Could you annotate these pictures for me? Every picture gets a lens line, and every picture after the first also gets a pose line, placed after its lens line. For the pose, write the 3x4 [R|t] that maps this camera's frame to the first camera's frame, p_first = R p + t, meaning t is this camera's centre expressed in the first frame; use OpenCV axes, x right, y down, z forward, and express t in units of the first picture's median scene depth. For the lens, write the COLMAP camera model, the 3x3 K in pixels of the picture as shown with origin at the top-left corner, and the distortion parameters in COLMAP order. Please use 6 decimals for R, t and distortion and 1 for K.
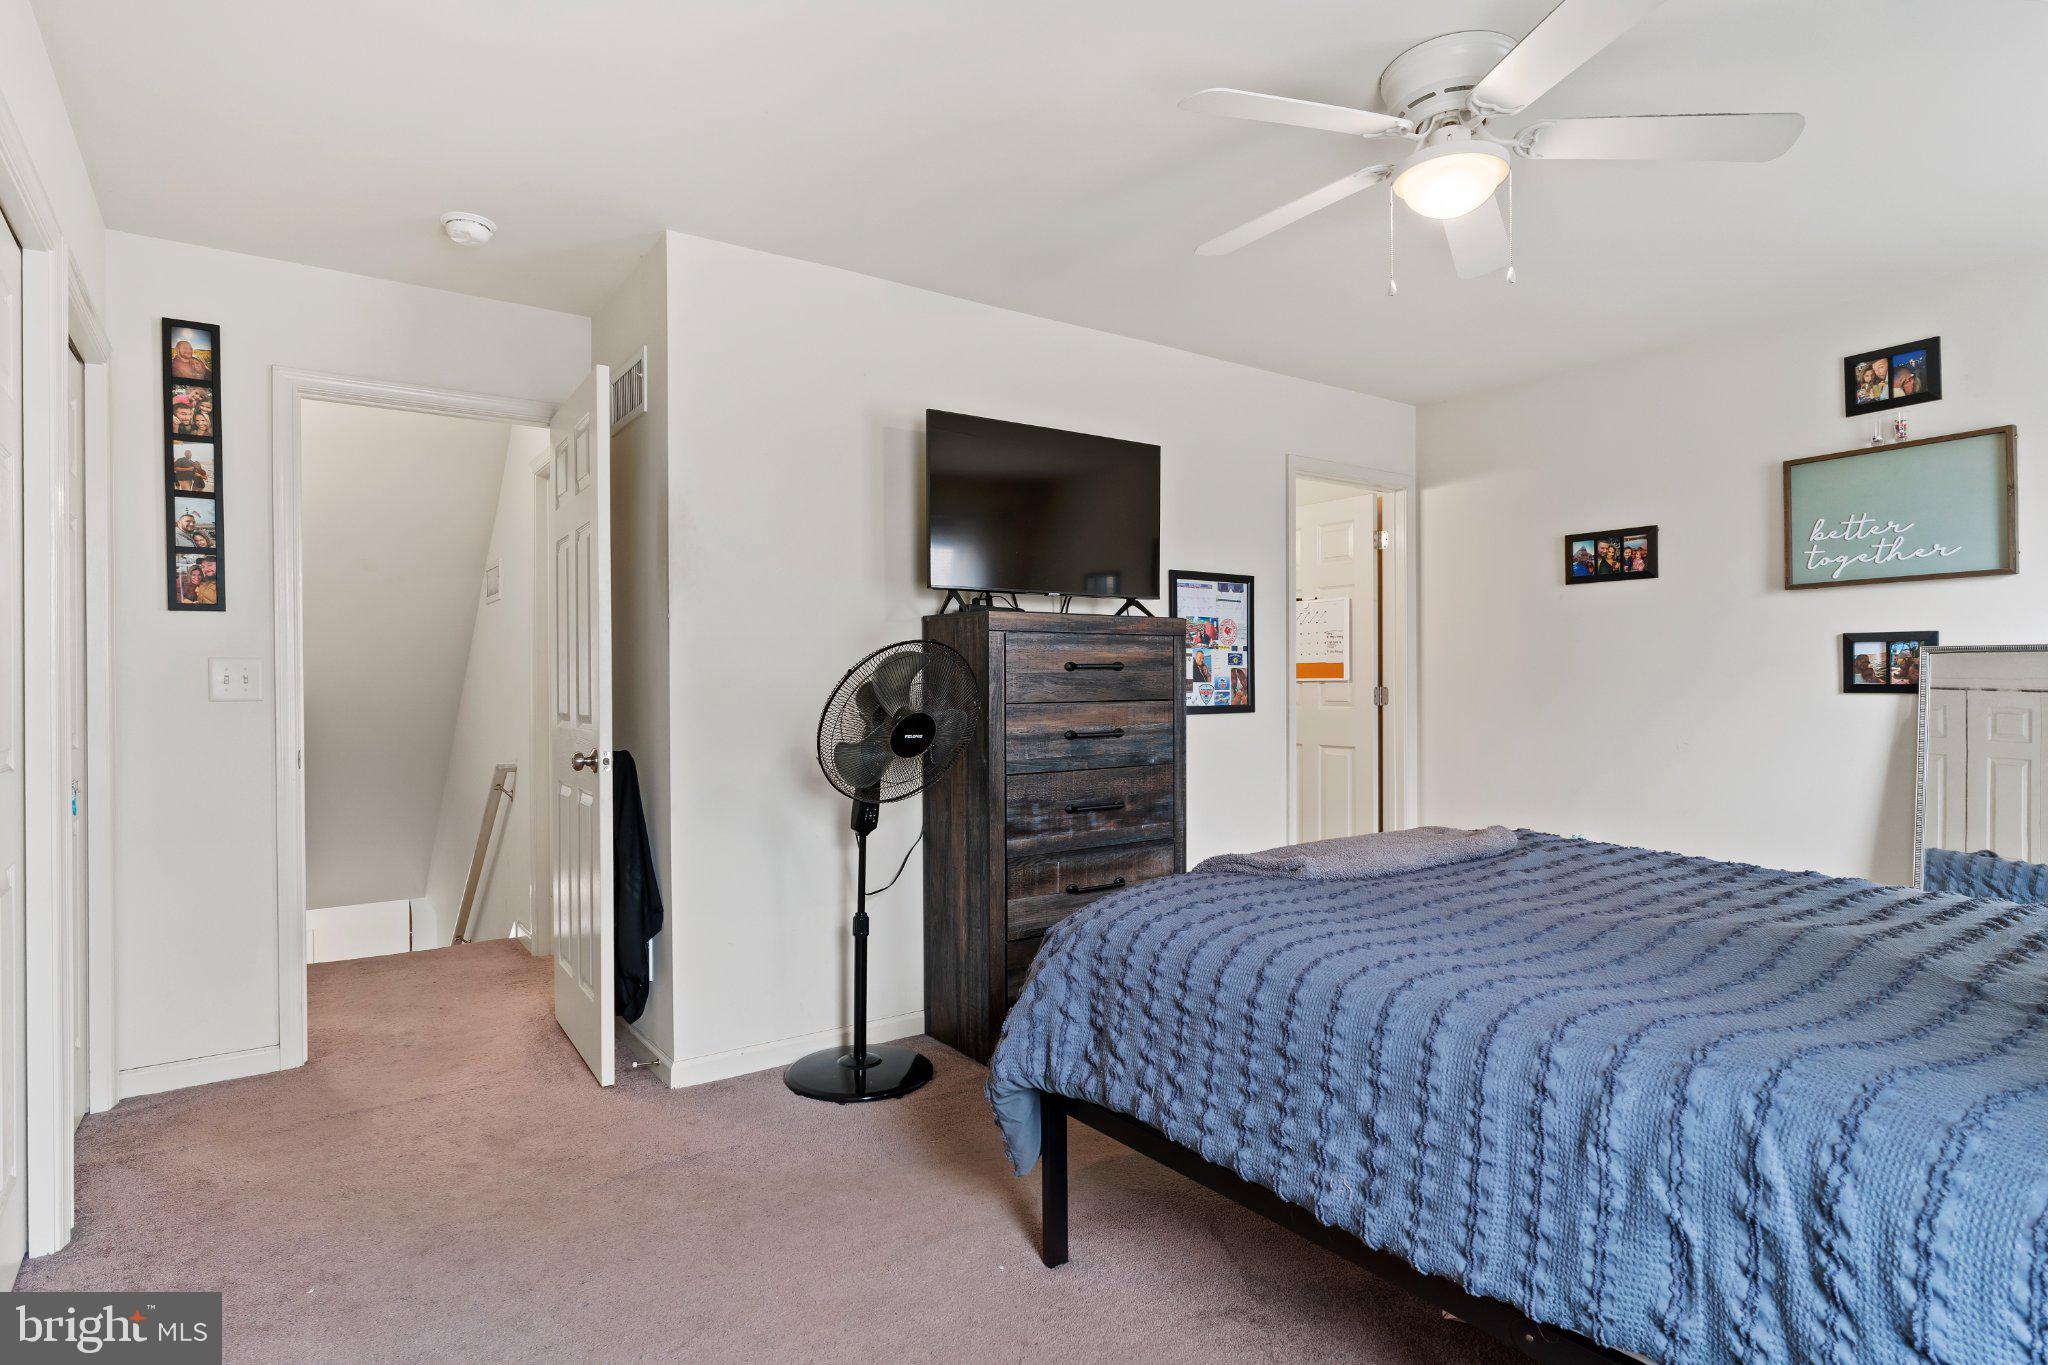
lens RADIAL K [[1062.8, 0, 1015.6], [0, 1062.8, 672.0], [0, 0, 1]] dist [-0.003663, 0.000038]
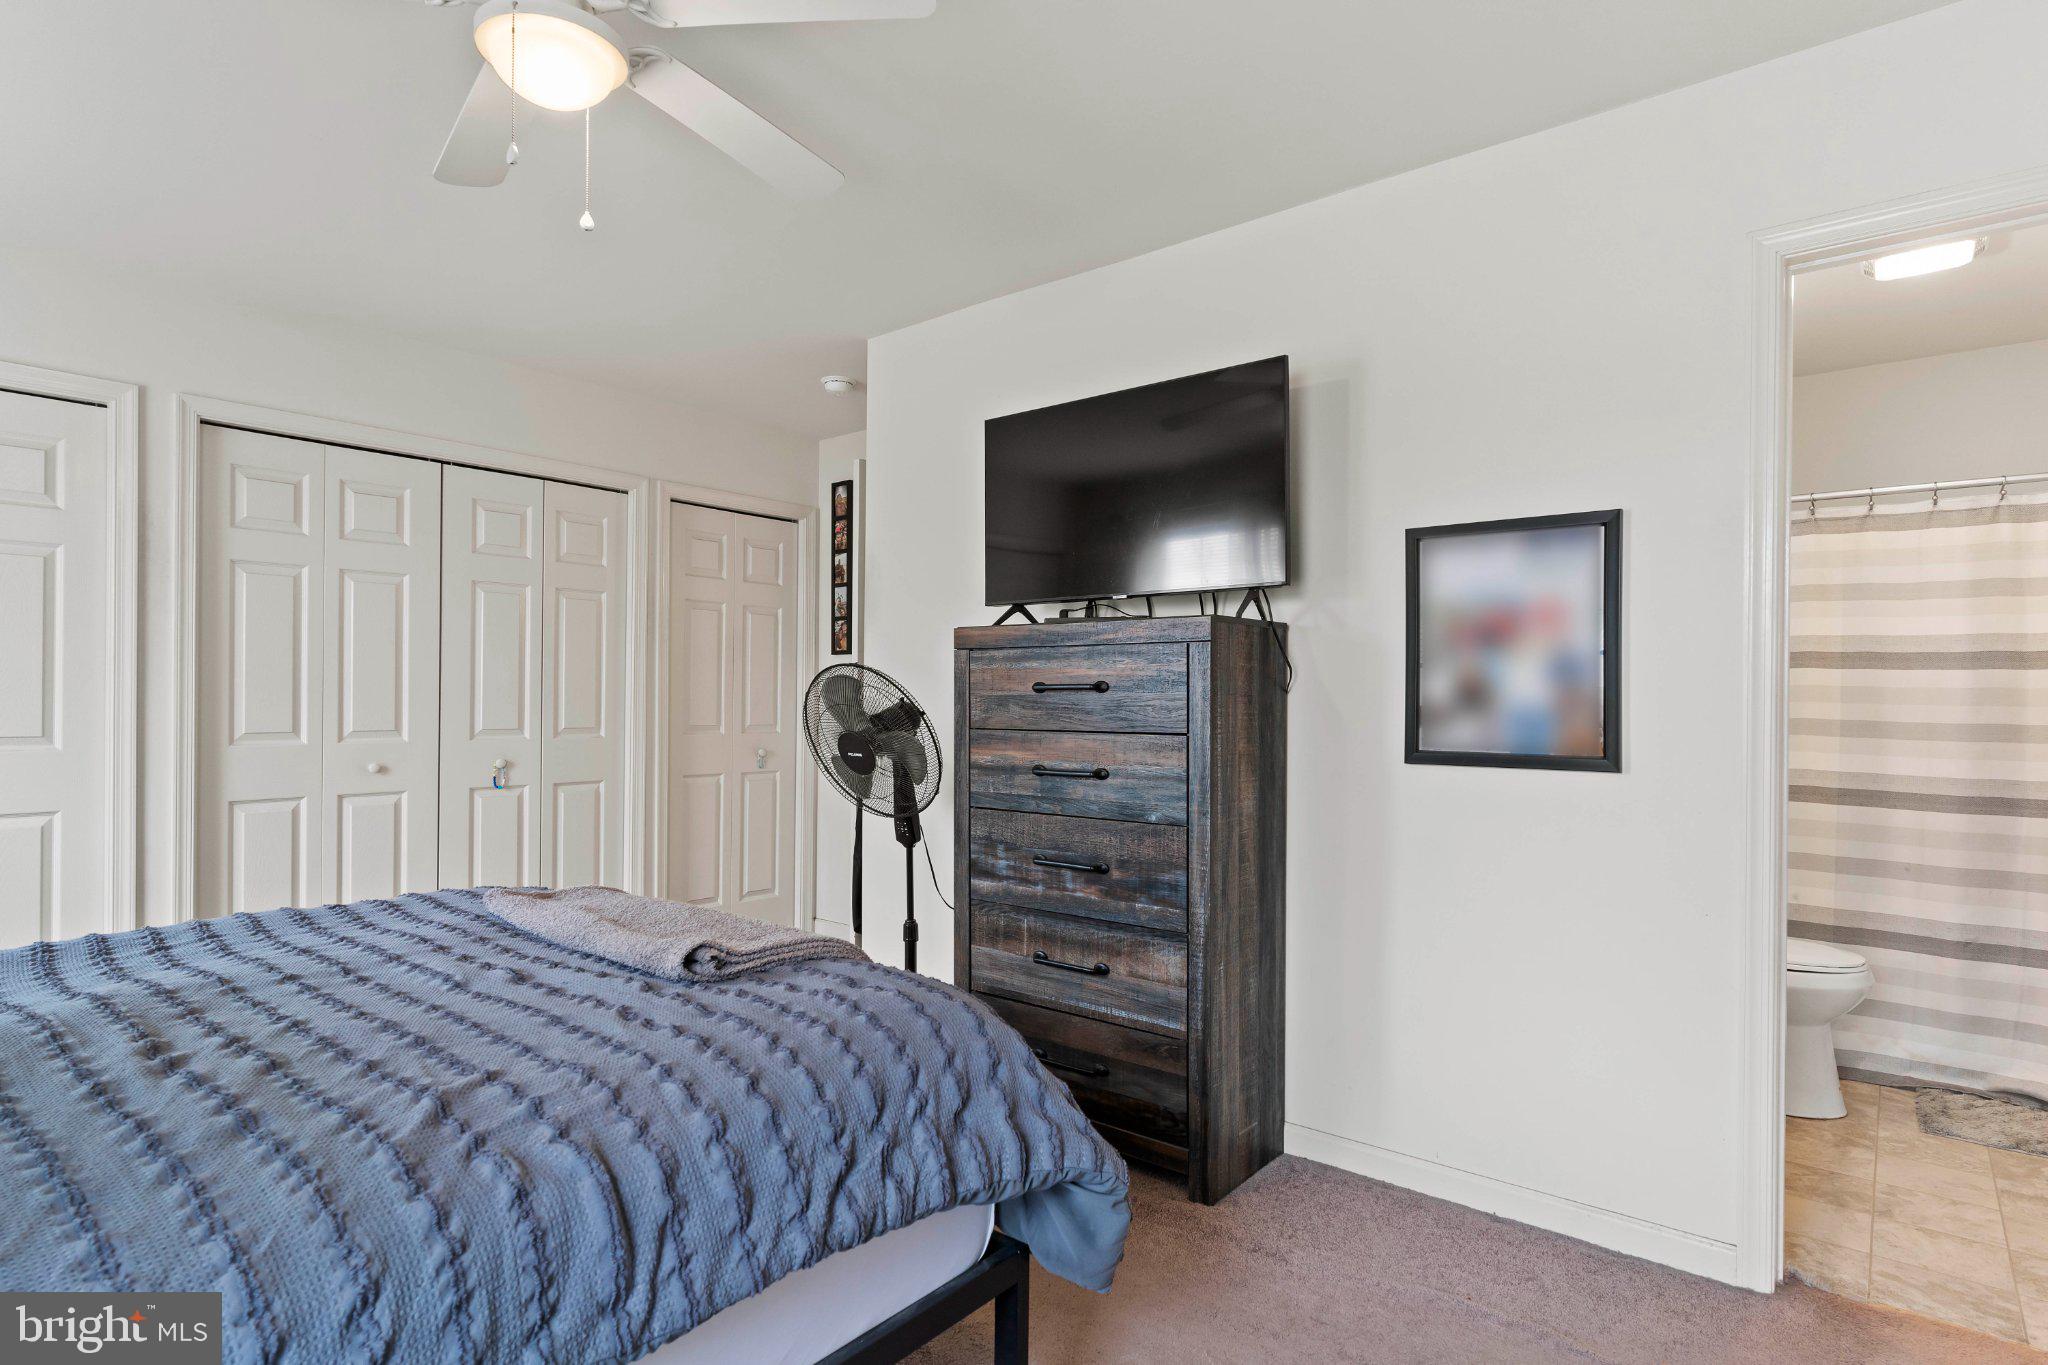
lens RADIAL K [[1062.8, 0, 1015.6], [0, 1062.8, 672.0], [0, 0, 1]] dist [-0.003663, 0.000038]
pose [[0.272444, -0.014234, -0.962066, 0.847148], [0.001435, 0.999895, -0.014388, -0.005436], [0.962170, 0.002540, 0.272436, 0.756999]]
